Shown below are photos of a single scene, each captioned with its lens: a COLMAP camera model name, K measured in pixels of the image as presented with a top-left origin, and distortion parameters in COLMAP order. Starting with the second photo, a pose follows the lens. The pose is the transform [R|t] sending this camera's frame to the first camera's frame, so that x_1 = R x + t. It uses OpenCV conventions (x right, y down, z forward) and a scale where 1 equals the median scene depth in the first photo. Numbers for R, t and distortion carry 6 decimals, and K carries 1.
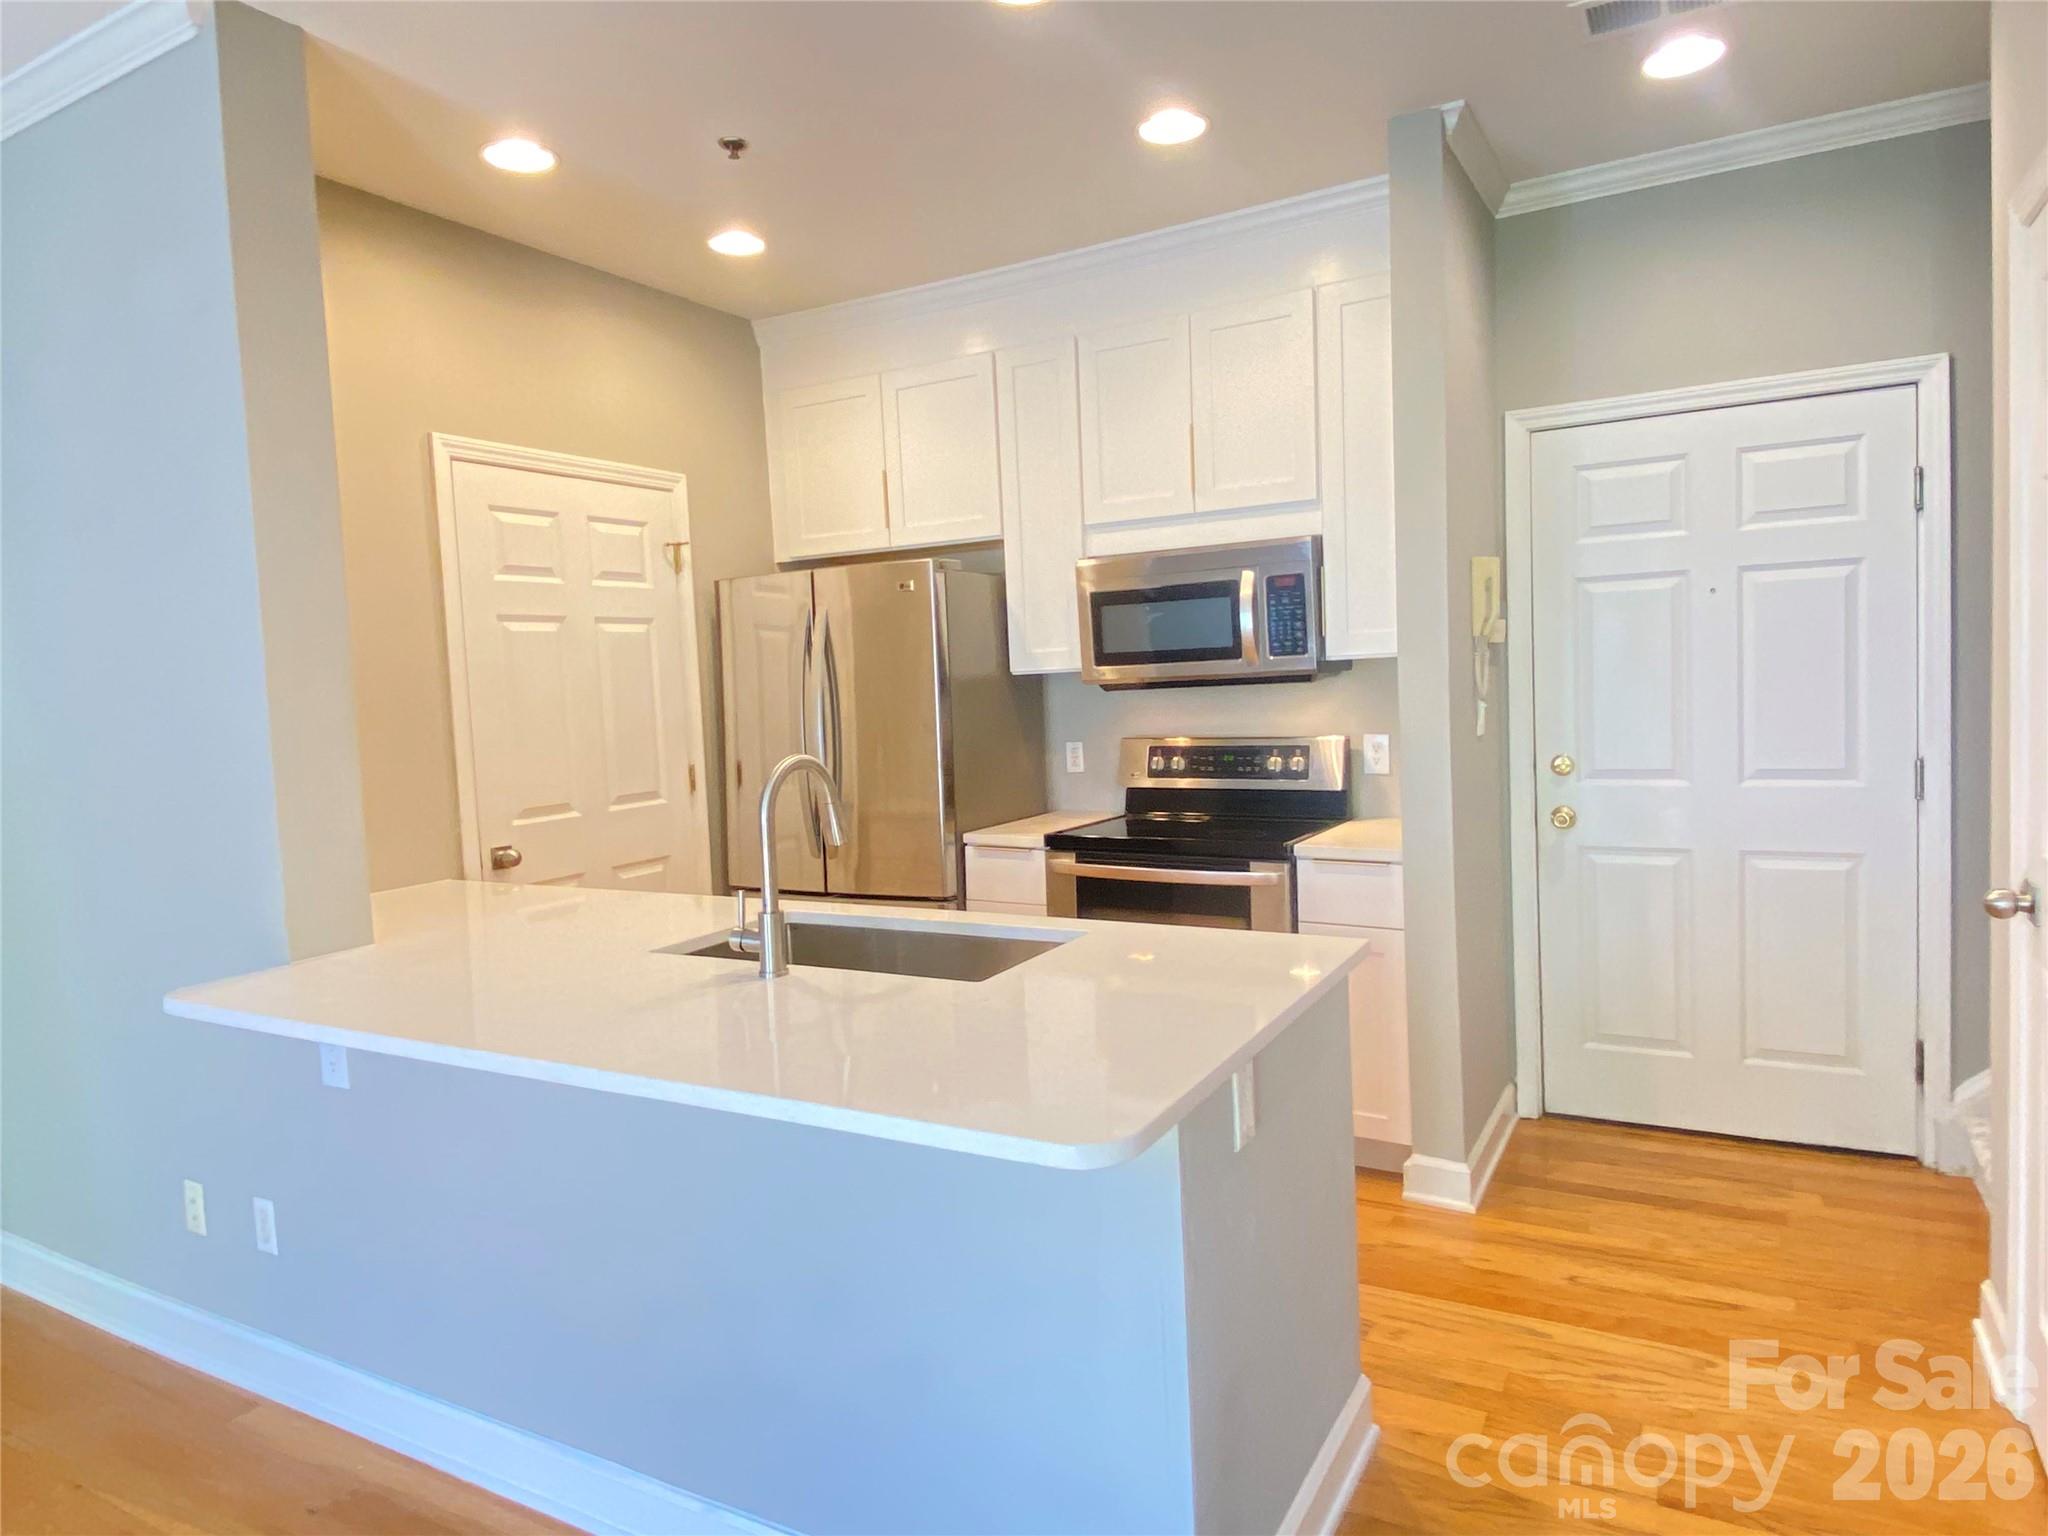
lens RADIAL K [[1238.7, 0, 1024.0], [0, 1238.7, 768.0], [0, 0, 1]] dist [0.061598, -0.036659]
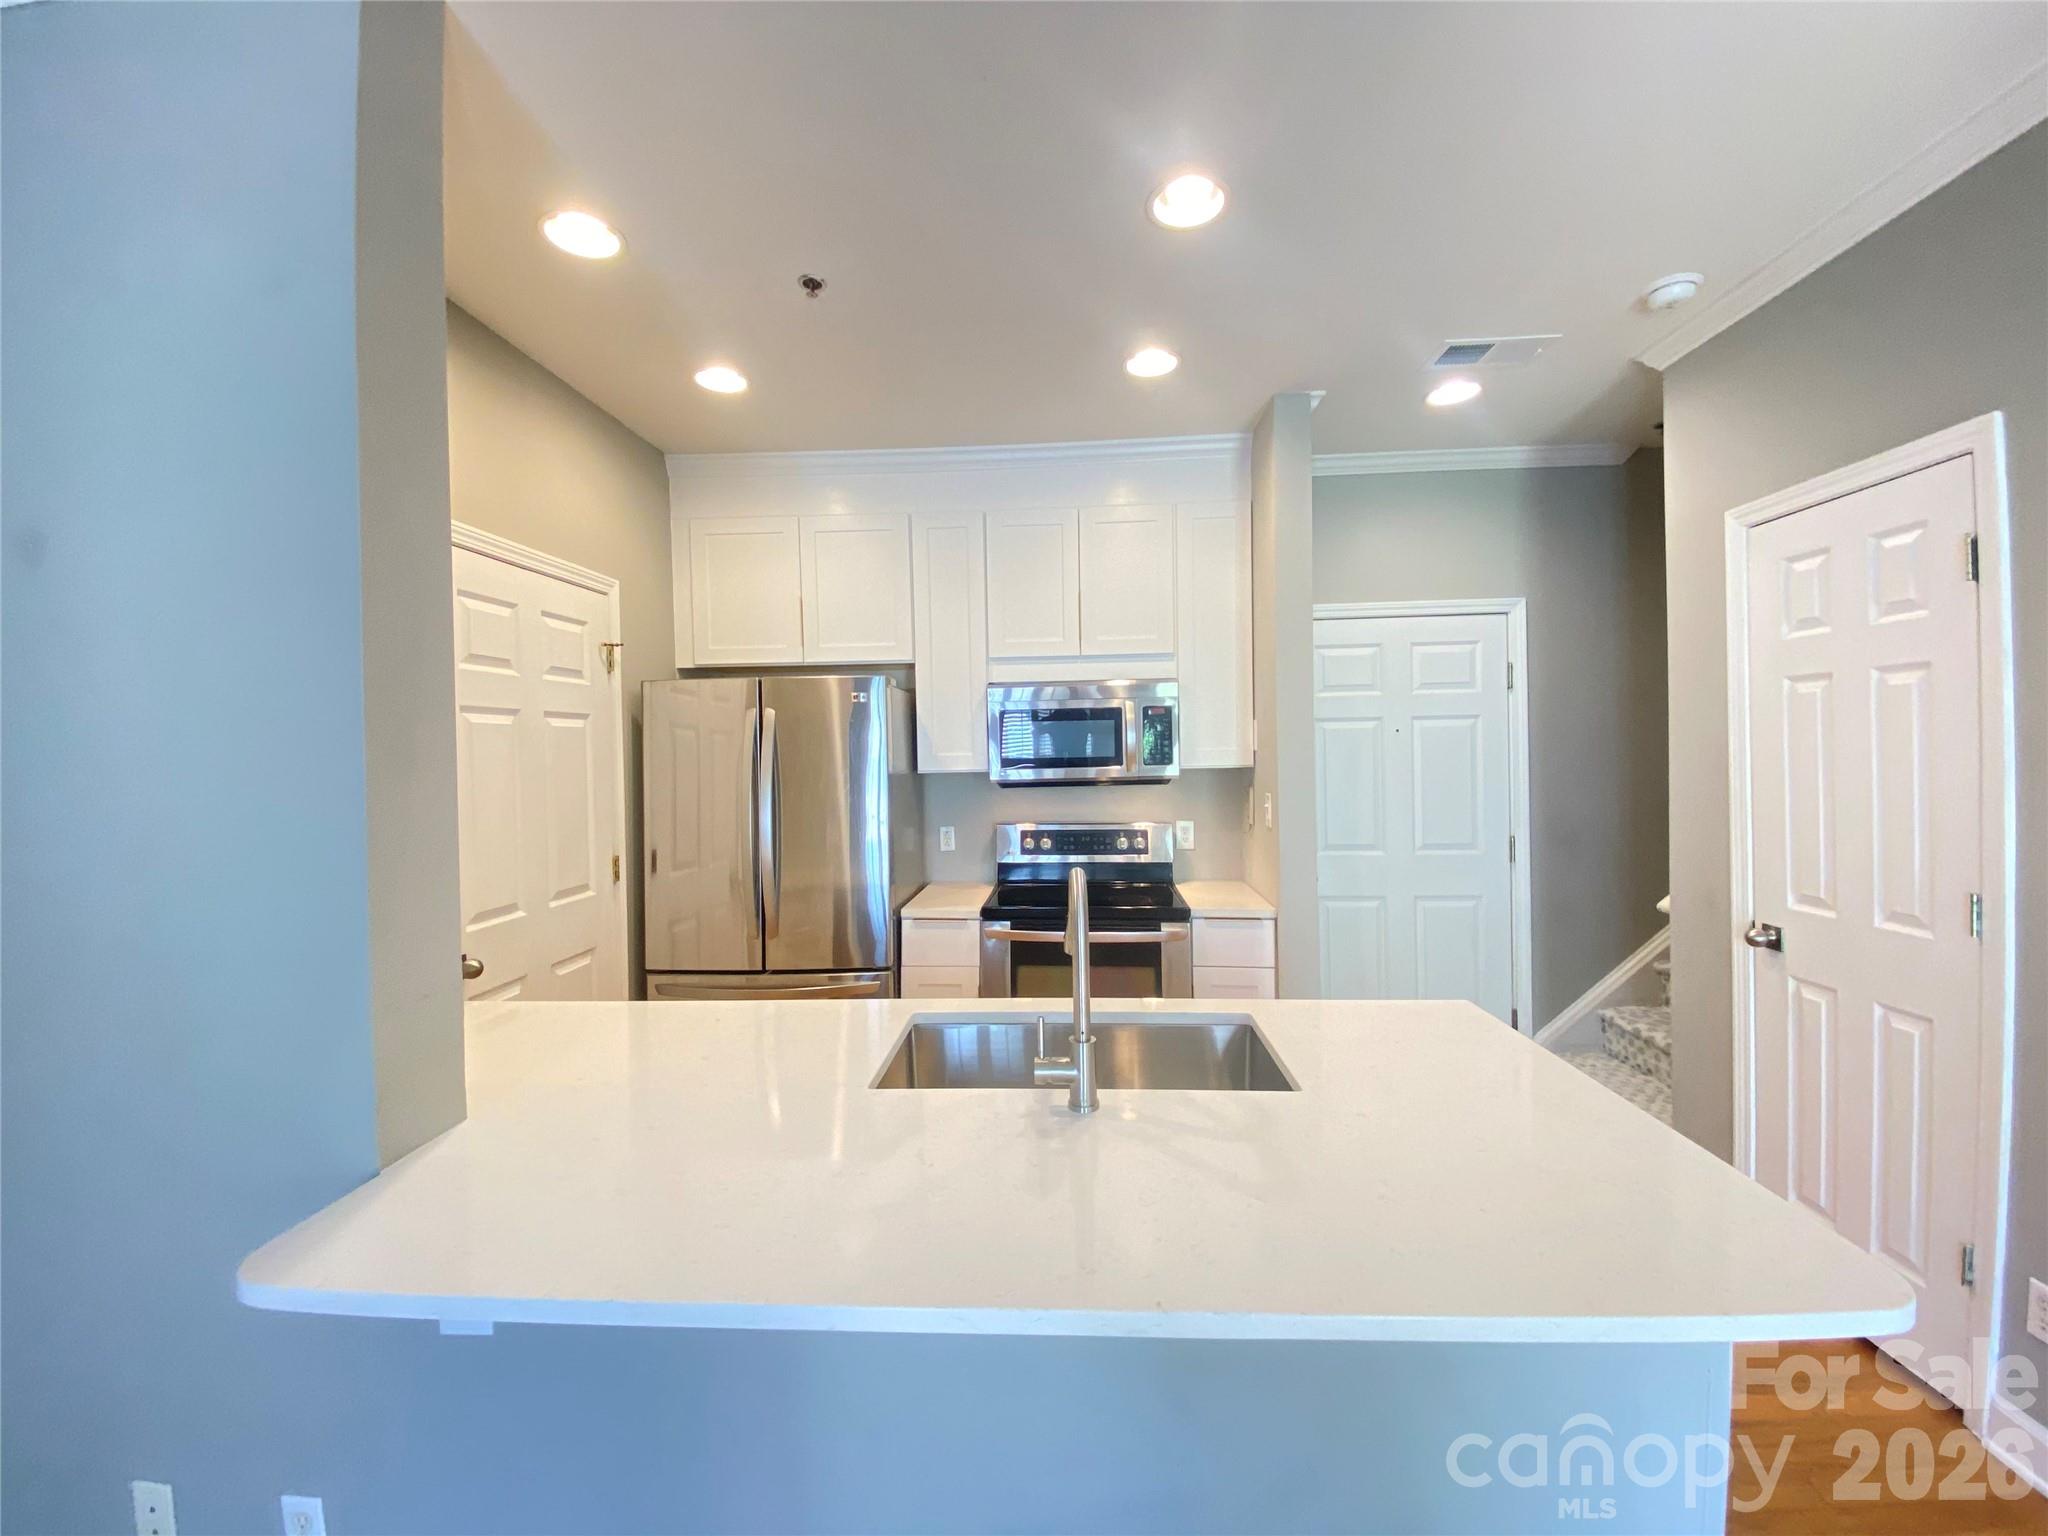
lens RADIAL K [[828.4, 0, 1024.0], [0, 828.4, 768.0], [0, 0, 1]] dist [0.054139, -0.000035]
pose [[0.899556, 0.017867, 0.436440, -0.301723], [0.012164, 0.997751, -0.065919, -0.028072], [-0.436636, 0.064606, 0.897315, 0.243083]]
